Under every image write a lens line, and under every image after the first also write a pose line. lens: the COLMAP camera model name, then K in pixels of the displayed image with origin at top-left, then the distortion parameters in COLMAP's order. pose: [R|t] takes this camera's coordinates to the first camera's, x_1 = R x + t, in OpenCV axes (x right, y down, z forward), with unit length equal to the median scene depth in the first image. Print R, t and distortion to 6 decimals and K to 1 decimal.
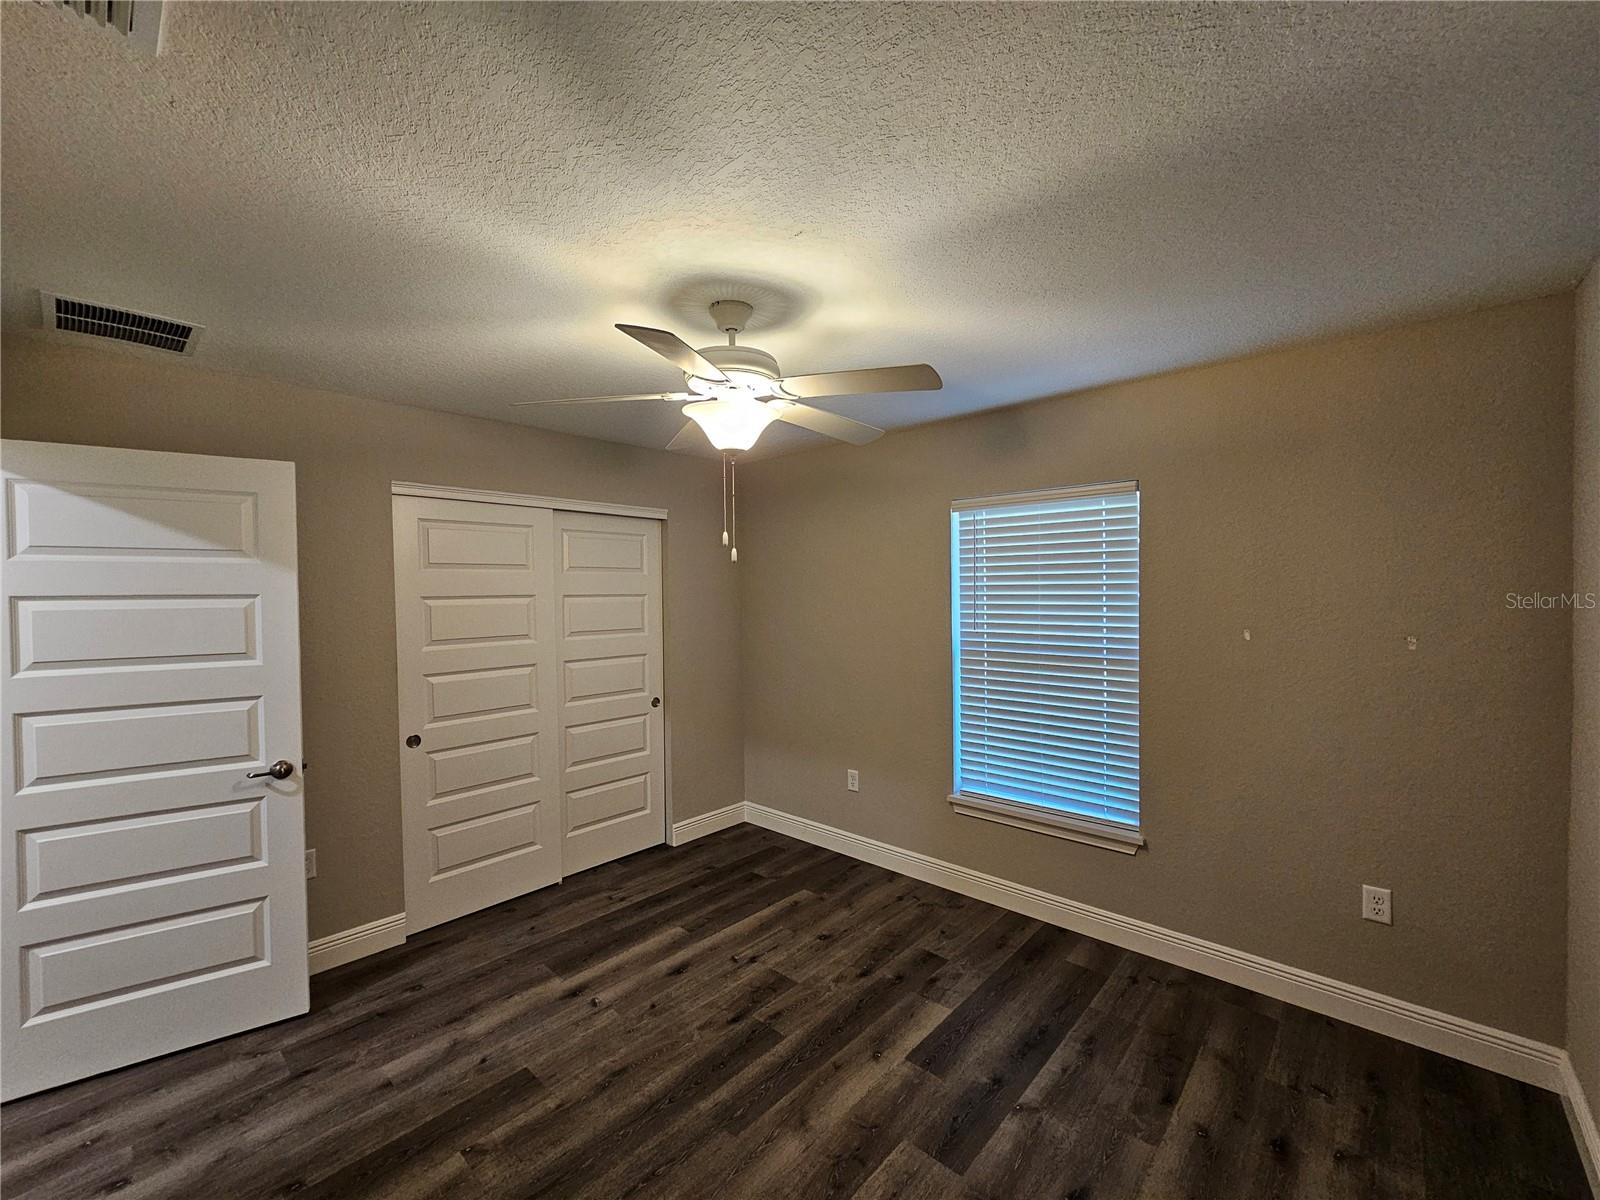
lens RADIAL K [[655.8, 0, 795.2], [0, 655.8, 606.4], [0, 0, 1]] dist [-0.006725, 0.003031]
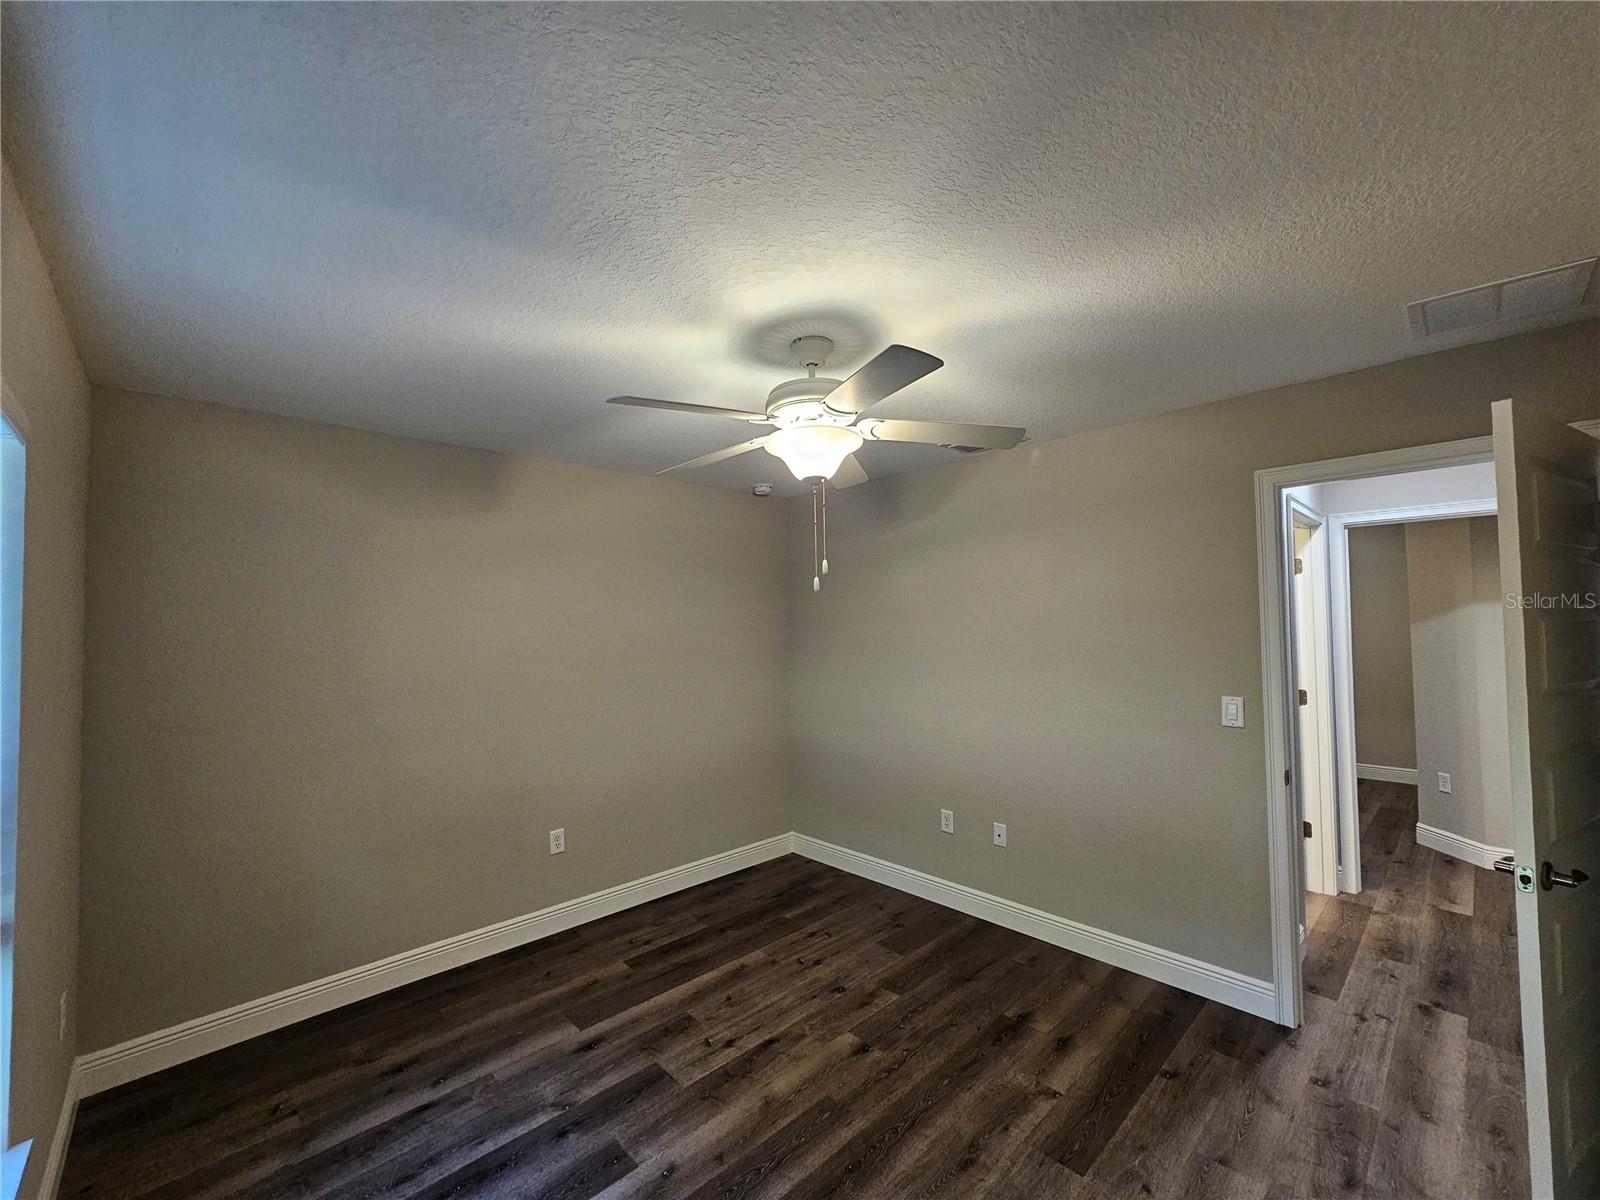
lens RADIAL K [[655.8, 0, 789.6], [0, 655.8, 602.2], [0, 0, 1]] dist [-0.006725, 0.003031]
pose [[-0.996565, 0.030976, 0.076809, -0.103671], [0.030128, 0.999472, -0.012179, -0.031638], [-0.077145, -0.009823, -0.996971, 1.595866]]
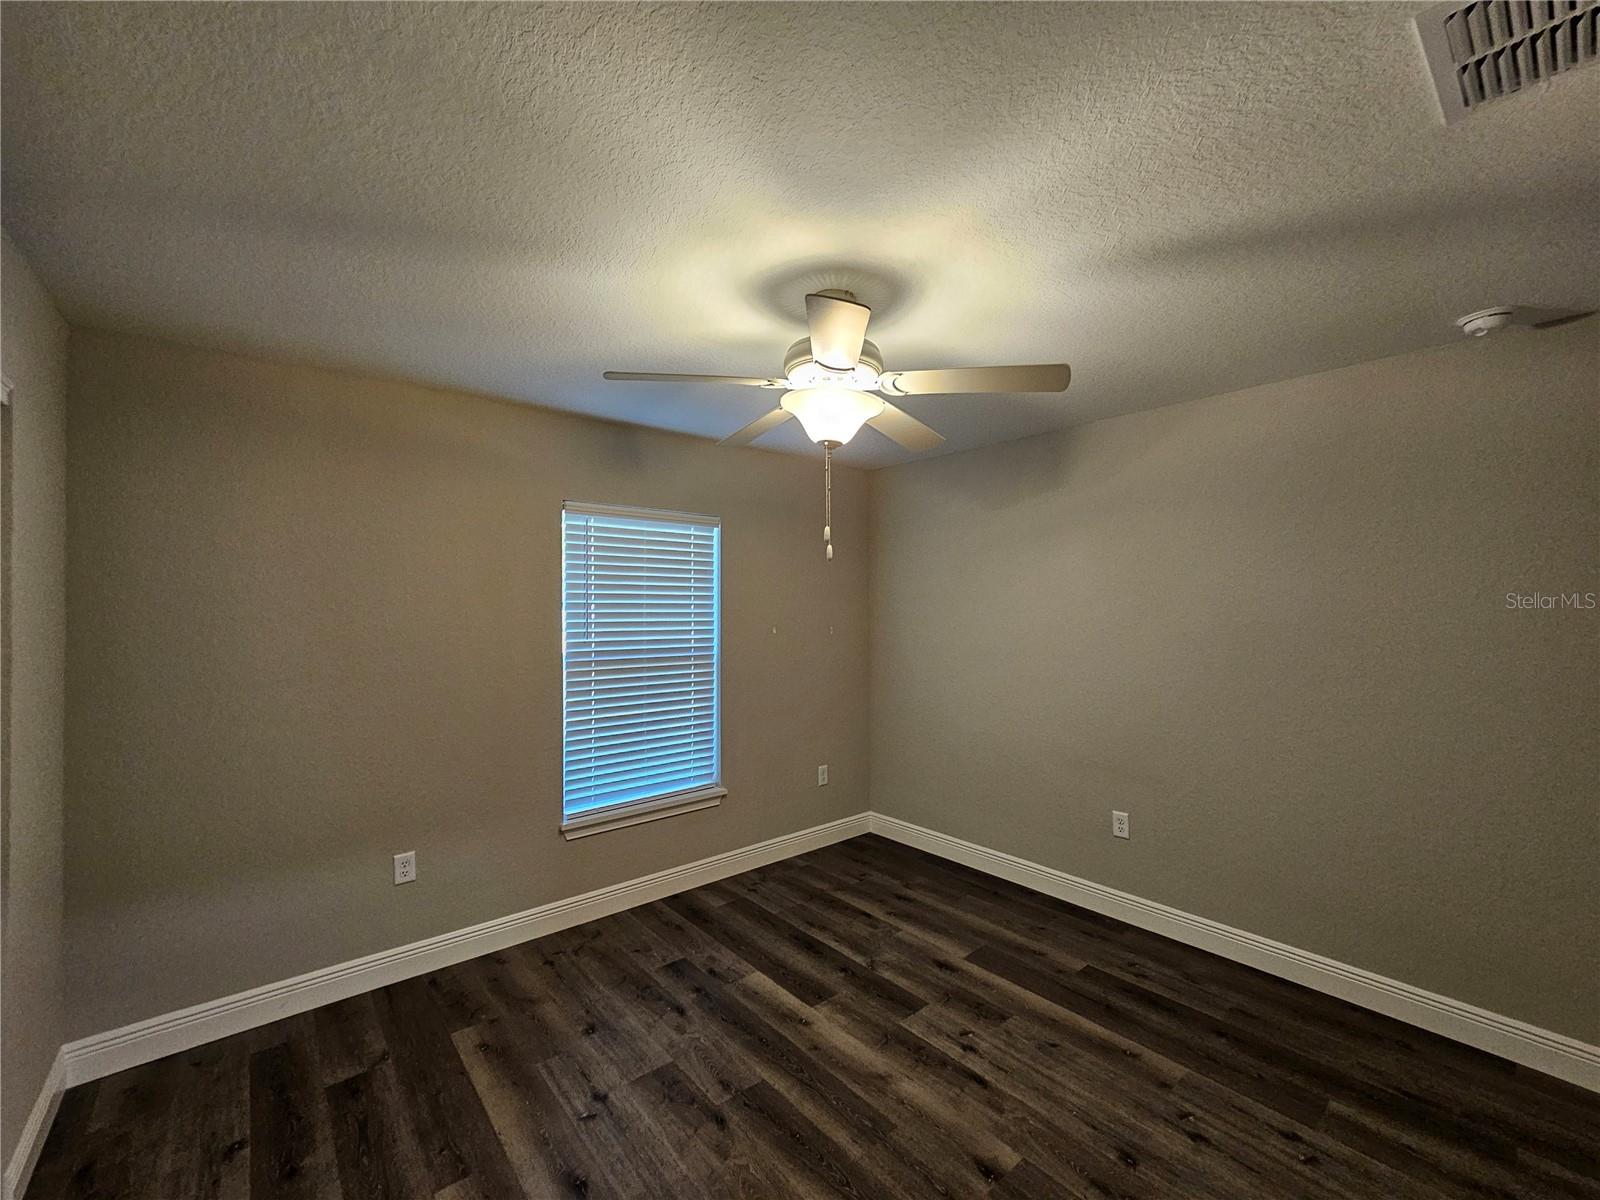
lens RADIAL K [[655.8, 0, 797.7], [0, 655.8, 601.0], [0, 0, 1]] dist [-0.006725, 0.003031]
pose [[0.132508, 0.019340, 0.990993, -0.836976], [0.024486, 0.999441, -0.022779, 0.011945], [-0.990879, 0.027284, 0.131960, 0.736781]]
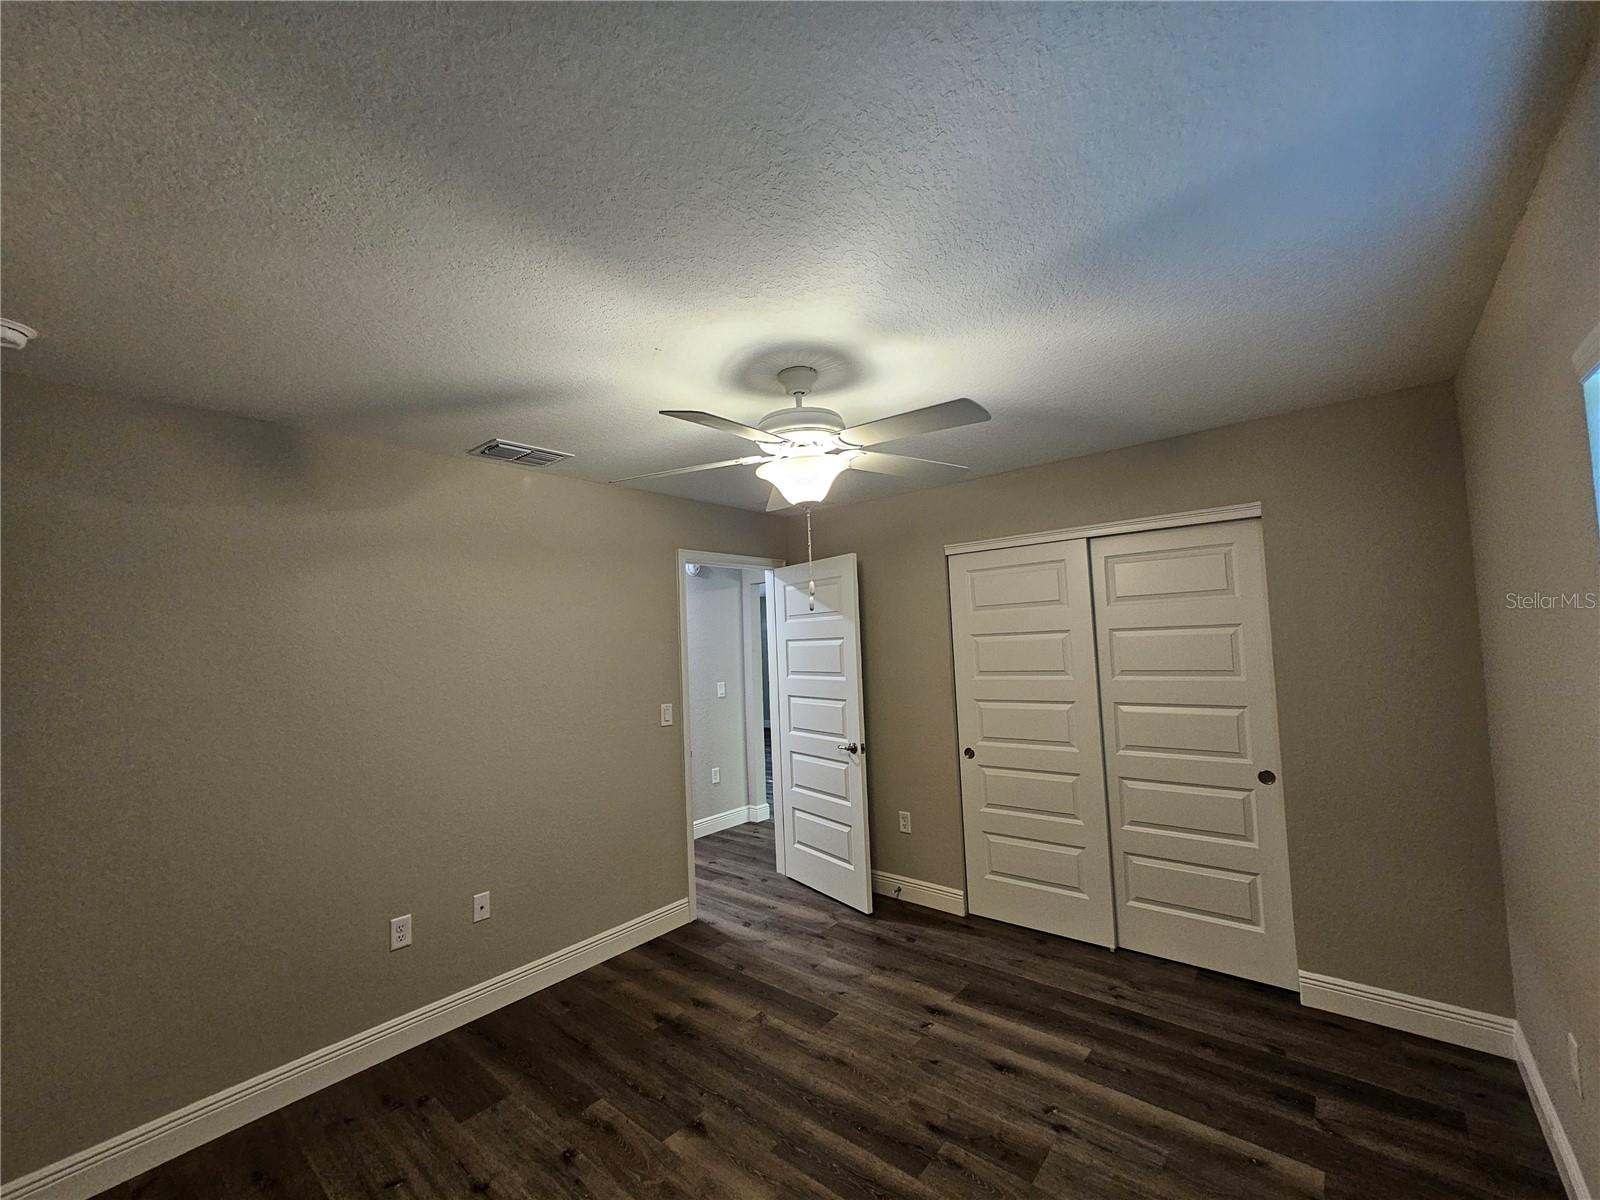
lens RADIAL K [[655.8, 0, 798.1], [0, 655.8, 606.8], [0, 0, 1]] dist [-0.006725, 0.003031]
pose [[0.041617, -0.045228, -0.998109, 0.749147], [0.016192, 0.998874, -0.044588, -0.020547], [0.999002, -0.014306, 0.042302, 0.747818]]
